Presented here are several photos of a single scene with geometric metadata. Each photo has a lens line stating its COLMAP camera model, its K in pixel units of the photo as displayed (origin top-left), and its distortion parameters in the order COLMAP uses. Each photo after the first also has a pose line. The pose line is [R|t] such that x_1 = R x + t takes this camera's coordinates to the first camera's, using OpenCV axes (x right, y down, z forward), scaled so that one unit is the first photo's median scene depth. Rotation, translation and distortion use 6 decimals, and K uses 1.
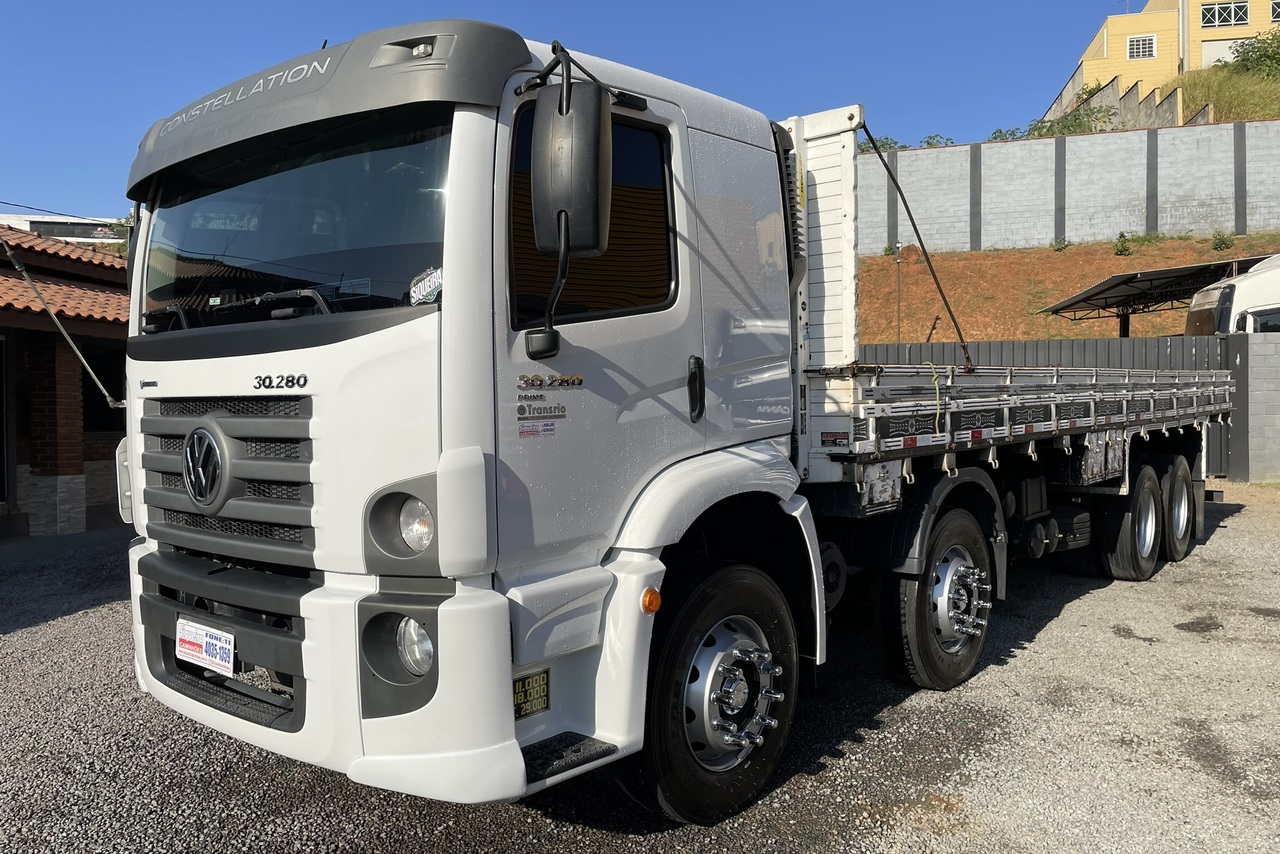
lens RADIAL K [[956.6, 0, 634.4], [0, 956.6, 432.4], [0, 0, 1]] dist [0.051381, -0.020313]
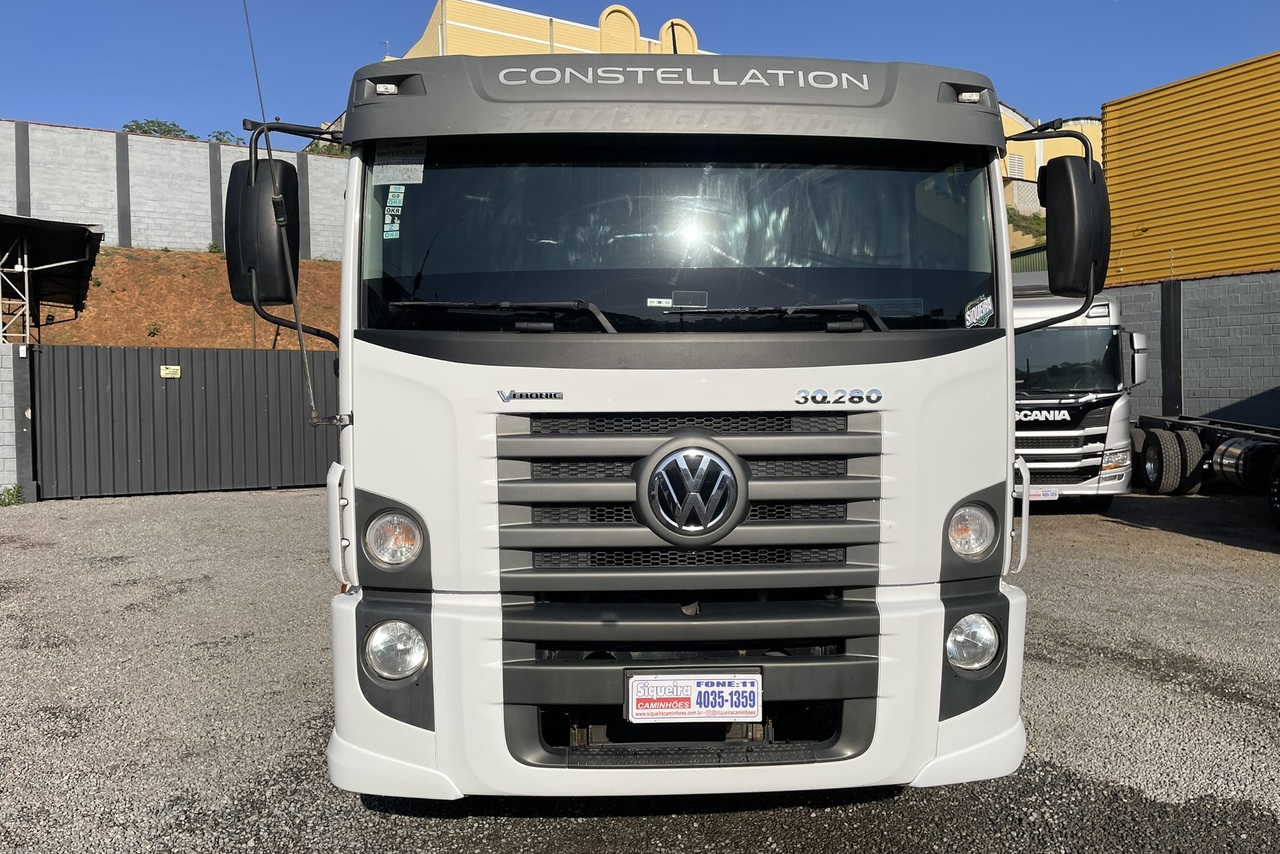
lens RADIAL K [[956.6, 0, 642.2], [0, 956.6, 425.6], [0, 0, 1]] dist [0.051381, -0.020313]
pose [[0.725533, -0.012468, 0.688074, -1.106990], [0.022241, 0.999738, -0.005336, -0.021753], [-0.687828, 0.019175, 0.725621, 0.412707]]
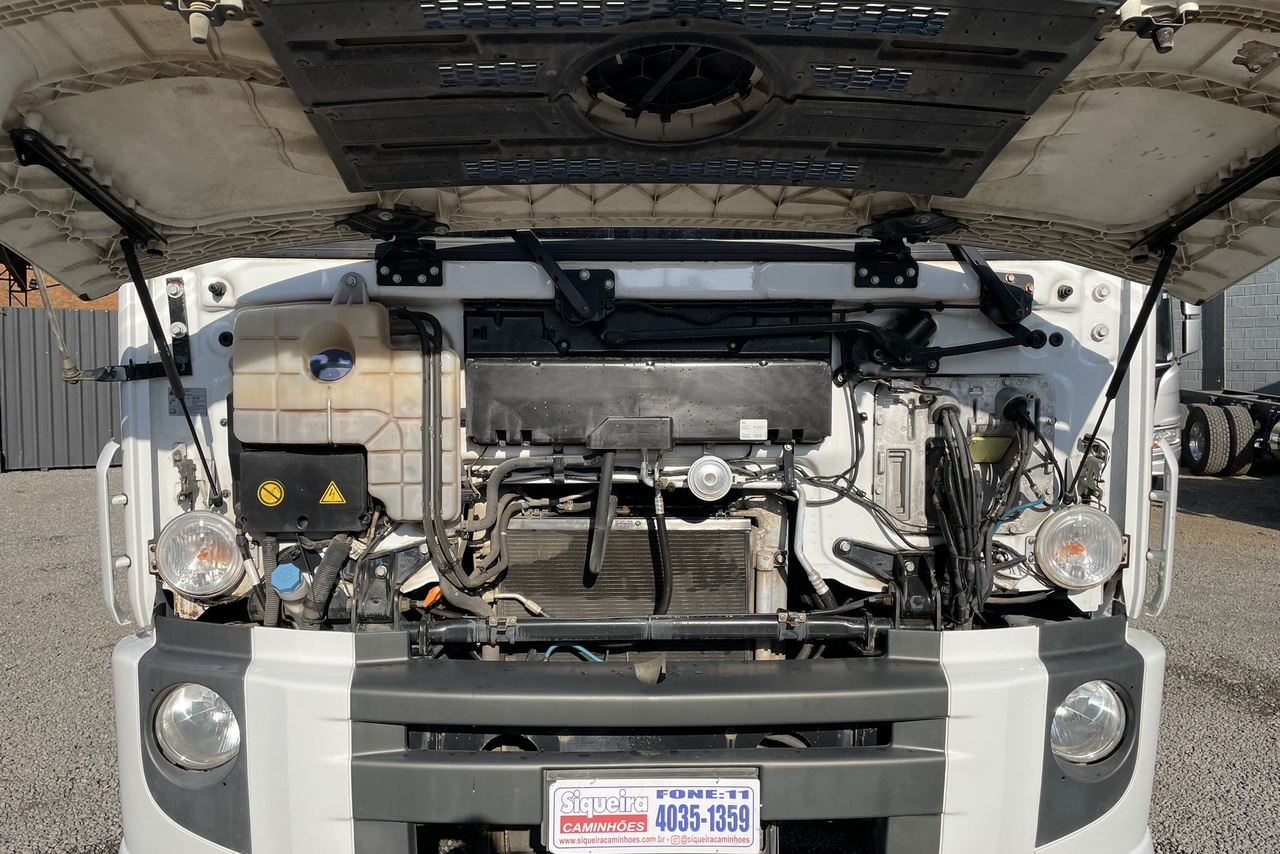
lens RADIAL K [[956.6, 0, 632.1], [0, 956.6, 428.4], [0, 0, 1]] dist [0.051381, -0.020313]
pose [[0.738600, -0.028662, 0.673535, -0.843980], [0.015624, 0.999555, 0.025402, -0.014260], [-0.673963, -0.008238, 0.738719, 0.624226]]
